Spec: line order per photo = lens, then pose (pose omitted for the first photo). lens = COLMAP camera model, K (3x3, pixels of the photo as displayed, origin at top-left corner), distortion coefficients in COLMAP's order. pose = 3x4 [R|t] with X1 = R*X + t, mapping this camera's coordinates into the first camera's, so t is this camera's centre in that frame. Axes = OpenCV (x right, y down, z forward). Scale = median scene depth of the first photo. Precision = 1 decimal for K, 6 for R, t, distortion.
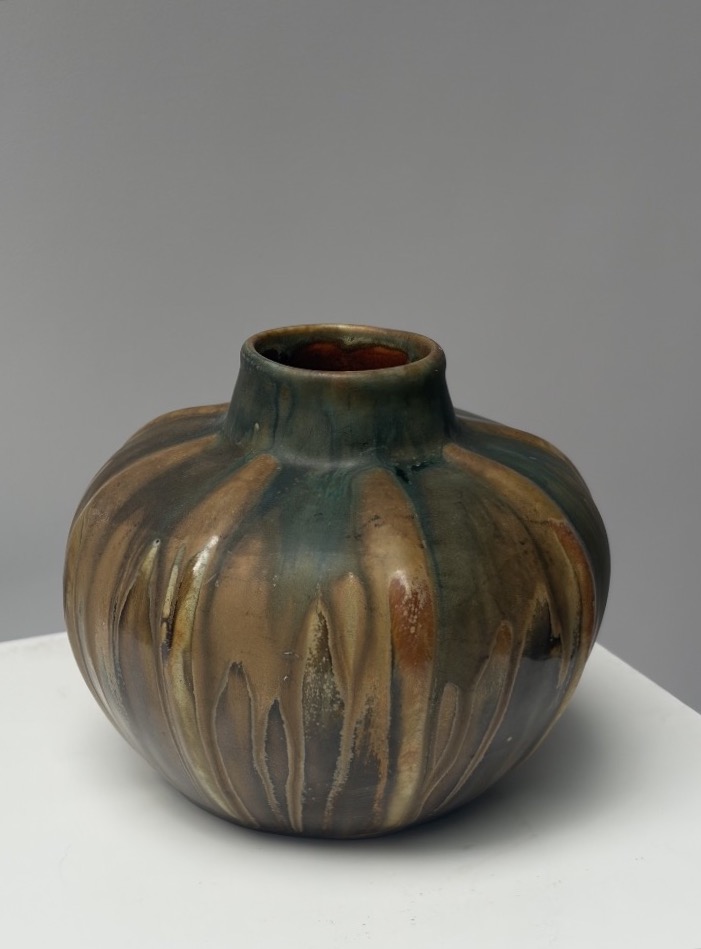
lens RADIAL K [[1883.1, 0, 349.2], [0, 1883.1, 476.1], [0, 0, 1]] dist [0.092463, 0.000000]
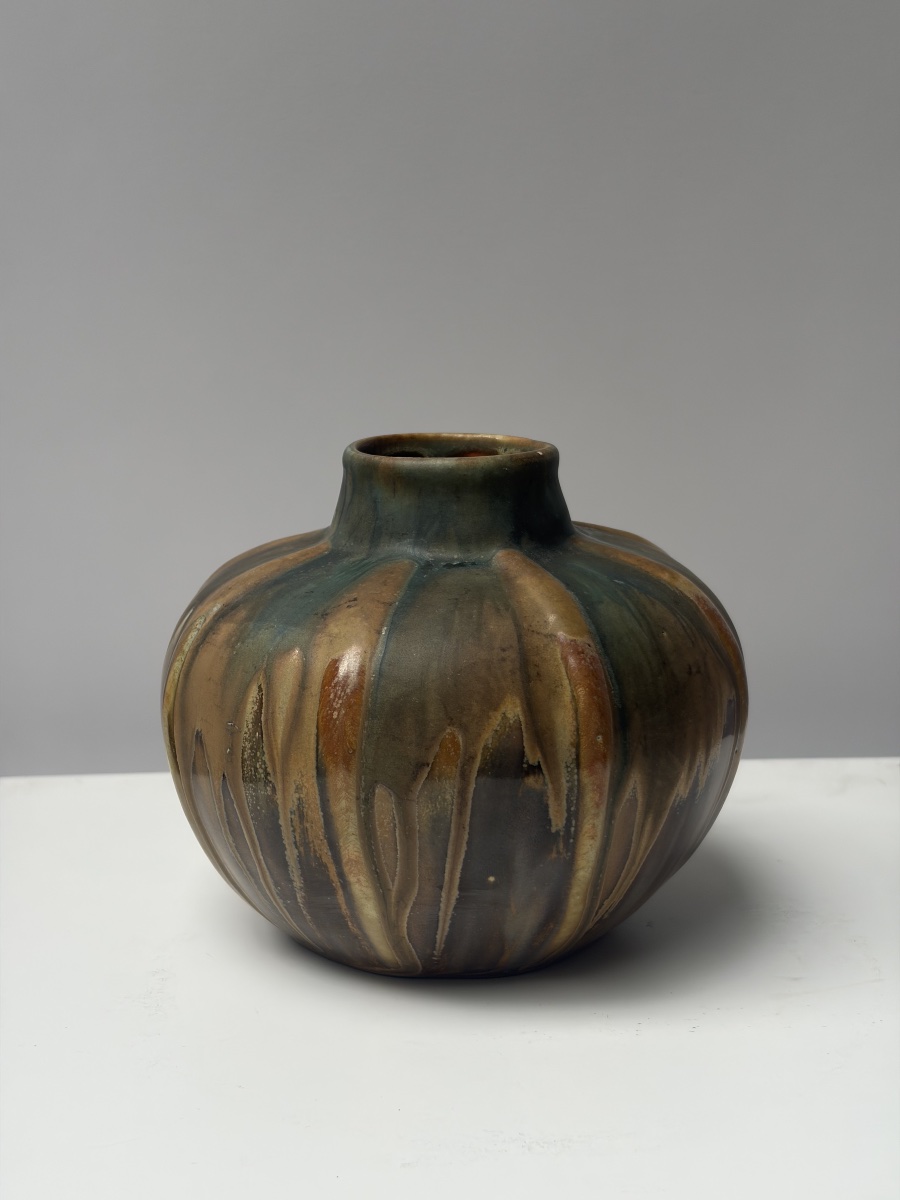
lens RADIAL K [[1831.4, 0, 454.4], [0, 1831.4, 595.0], [0, 0, 1]] dist [0.303480, 0.000000]
pose [[0.832226, 0.090767, -0.546956, 0.551573], [-0.156930, 0.984730, -0.075363, 0.080253], [0.531764, 0.148553, 0.833762, 0.268318]]
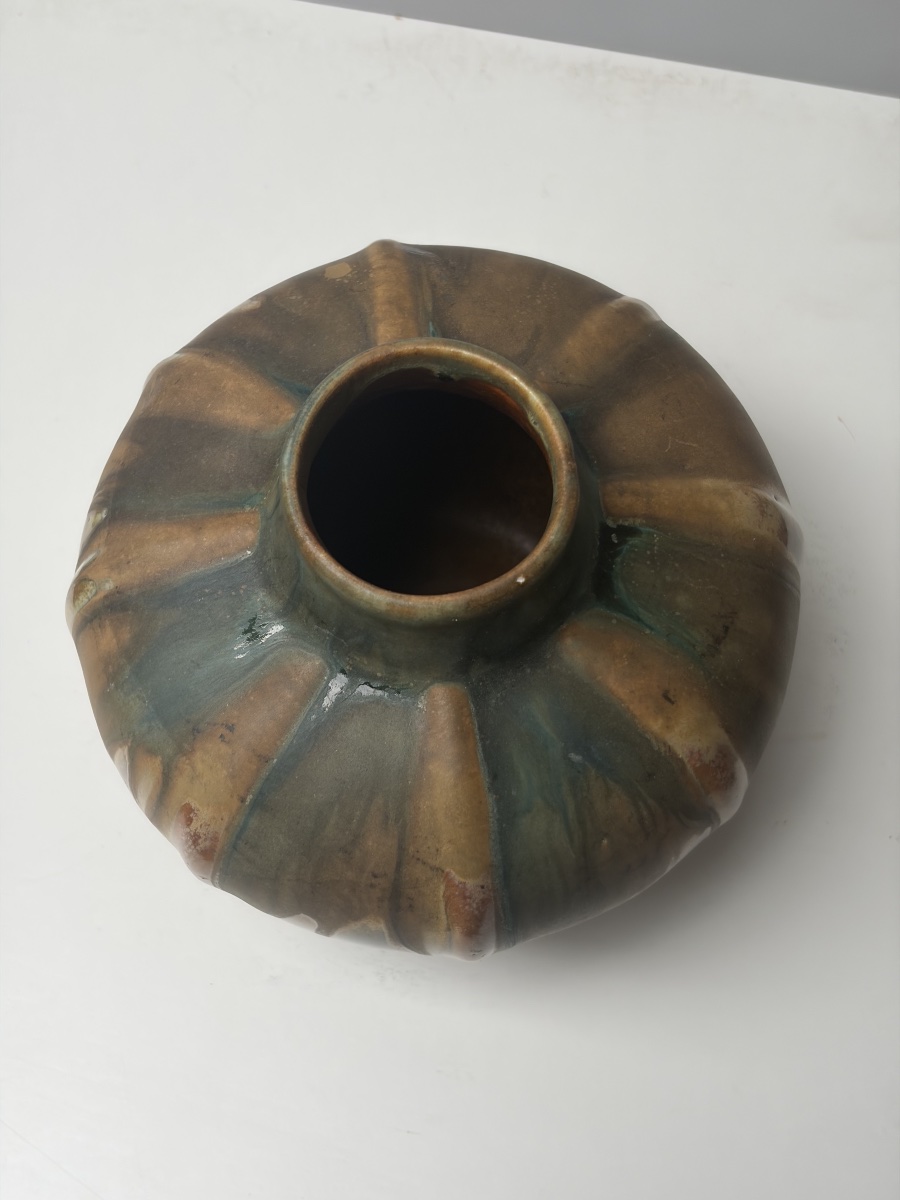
lens RADIAL K [[1831.4, 0, 448.4], [0, 1831.4, 599.4], [0, 0, 1]] dist [0.303480, 0.000000]
pose [[0.599923, 0.744800, -0.292174, 0.243494], [-0.237644, 0.514599, 0.823841, -0.632194], [0.763949, -0.424807, 0.485717, 0.728891]]
